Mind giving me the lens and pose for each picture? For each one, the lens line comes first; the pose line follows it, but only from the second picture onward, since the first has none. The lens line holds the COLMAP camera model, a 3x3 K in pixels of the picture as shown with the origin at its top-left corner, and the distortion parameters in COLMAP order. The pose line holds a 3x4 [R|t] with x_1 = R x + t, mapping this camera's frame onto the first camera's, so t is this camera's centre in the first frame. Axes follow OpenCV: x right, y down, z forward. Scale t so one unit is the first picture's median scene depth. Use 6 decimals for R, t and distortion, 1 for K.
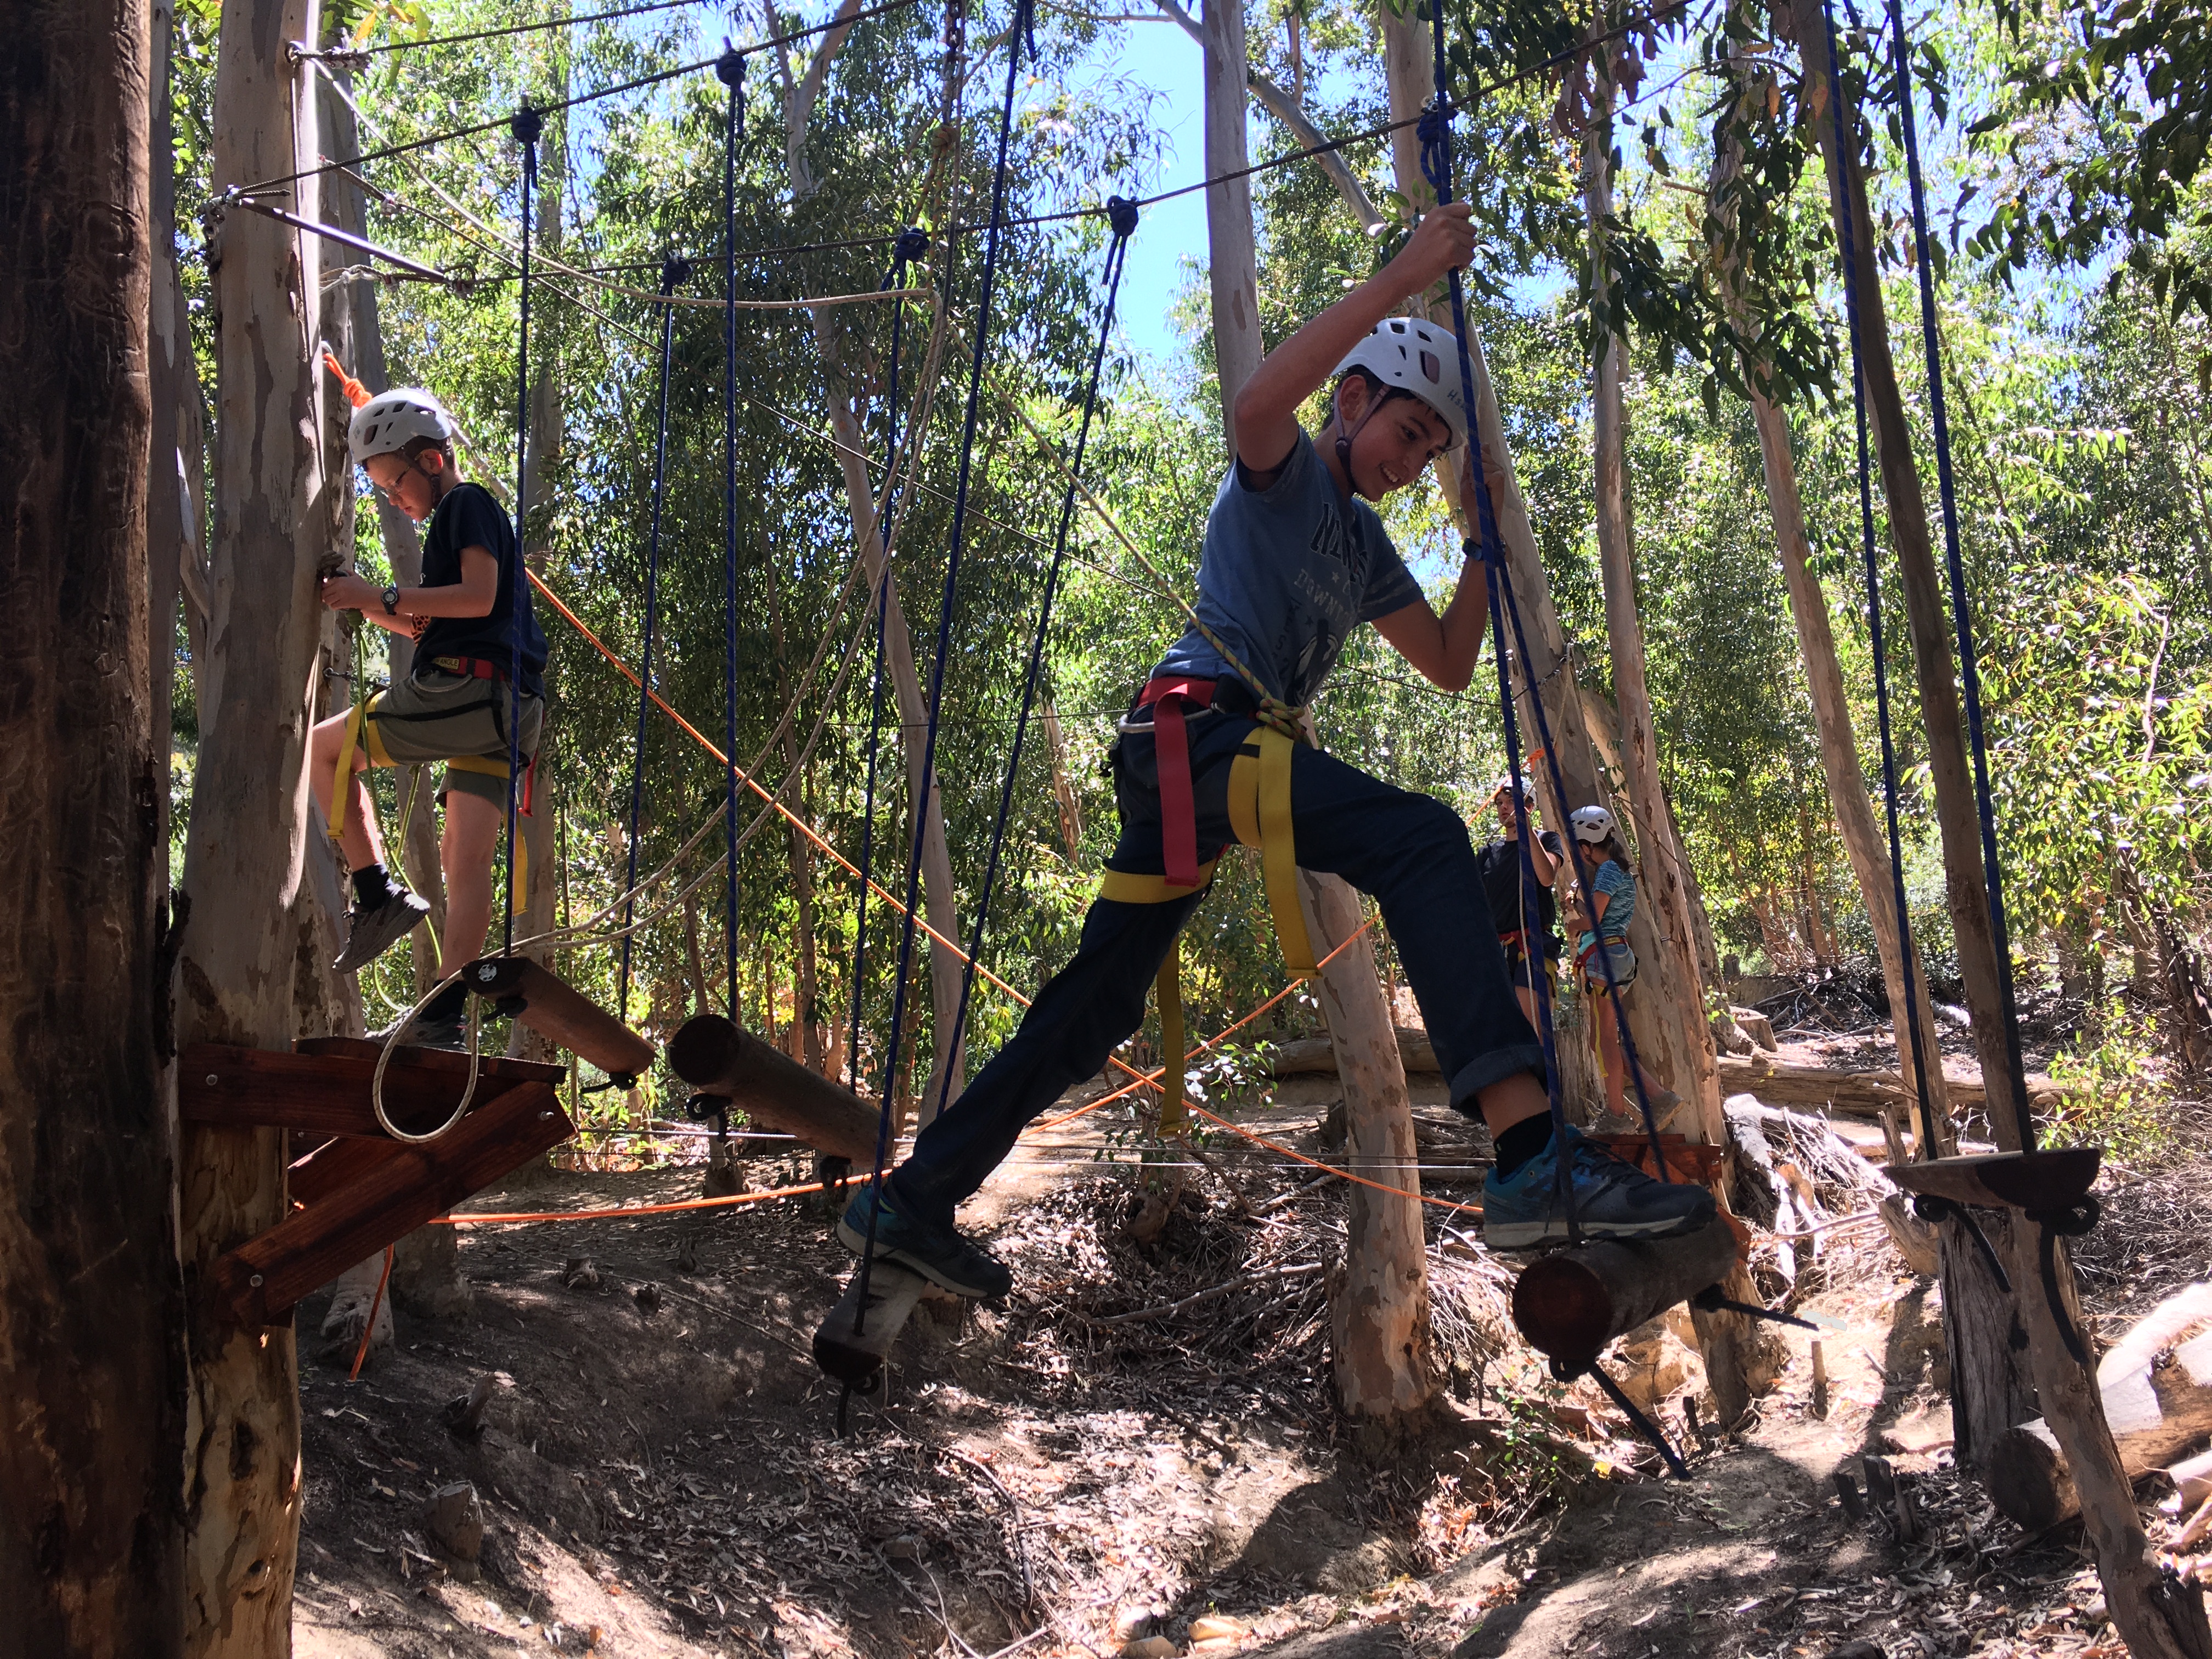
lens RADIAL K [[1879.8, 0, 1106.9], [0, 1879.8, 831.0], [0, 0, 1]] dist [0.091617, -0.119279]
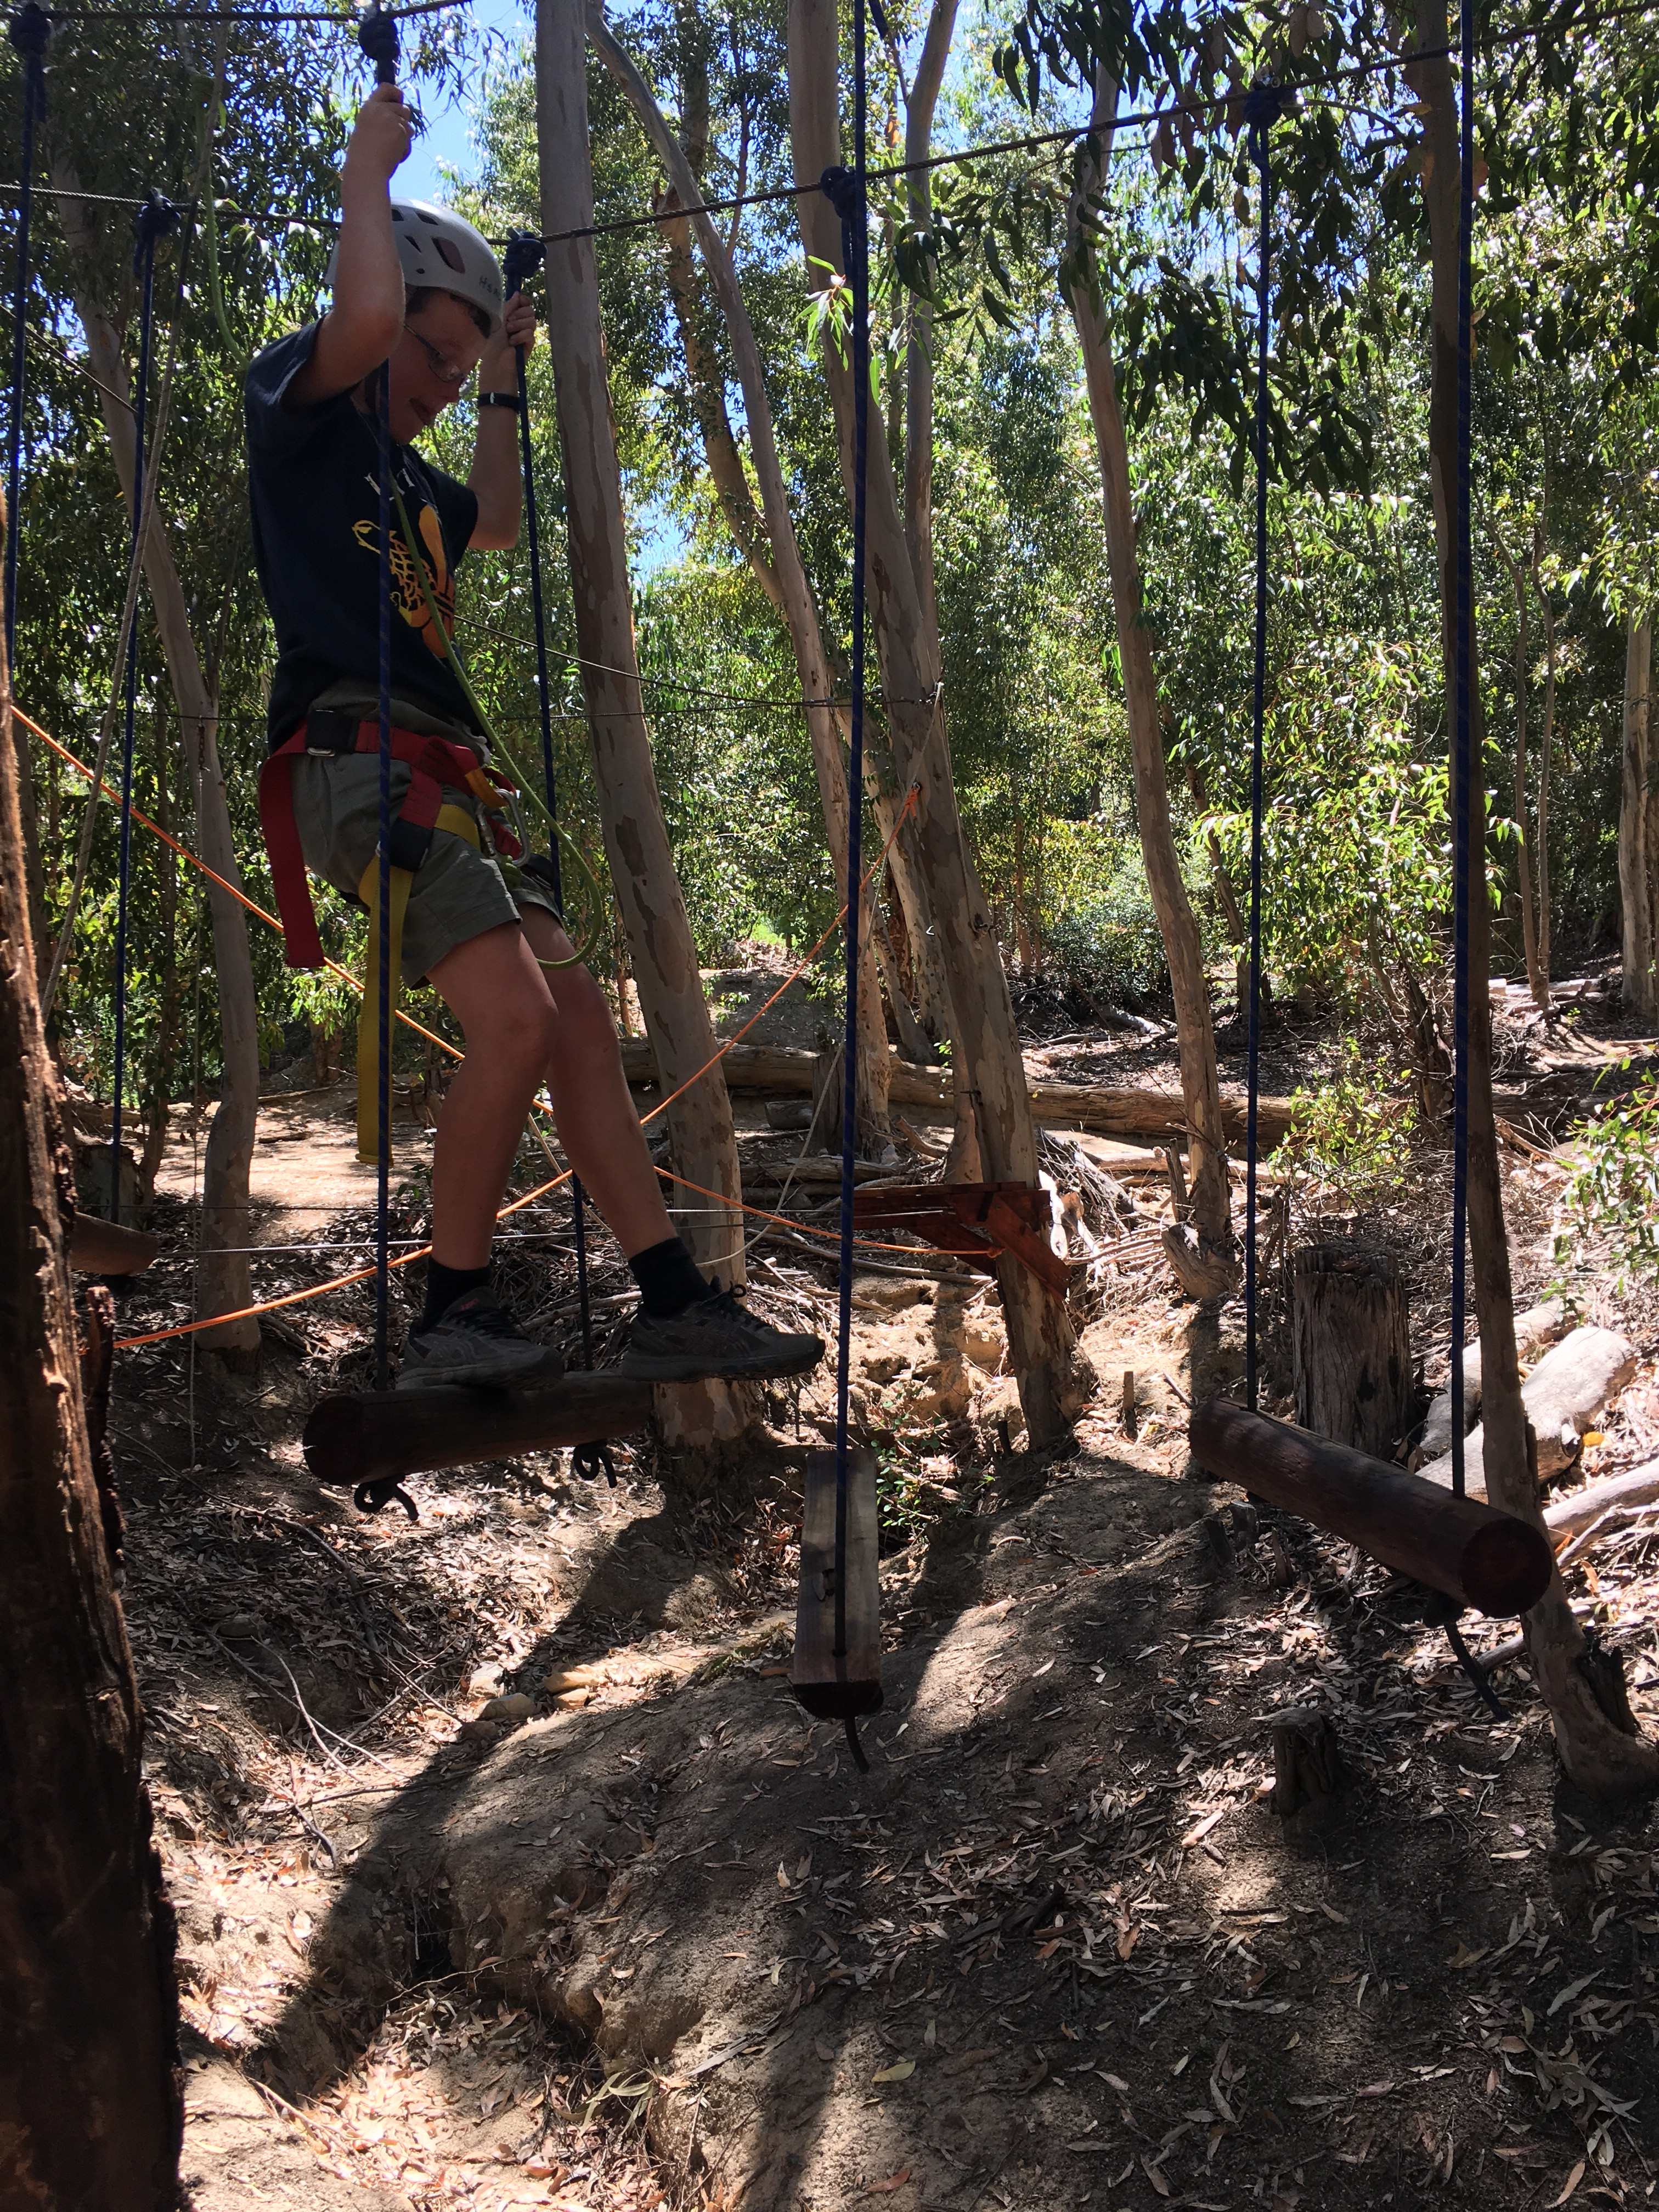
lens RADIAL K [[1879.8, 0, 841.0], [0, 1879.8, 1106.6], [0, 0, 1]] dist [0.091617, -0.119279]
pose [[0.956921, 0.007397, 0.290253, -0.084713], [-0.053222, 0.987206, 0.150308, -0.027766], [-0.285428, -0.159281, 0.945072, 0.062737]]
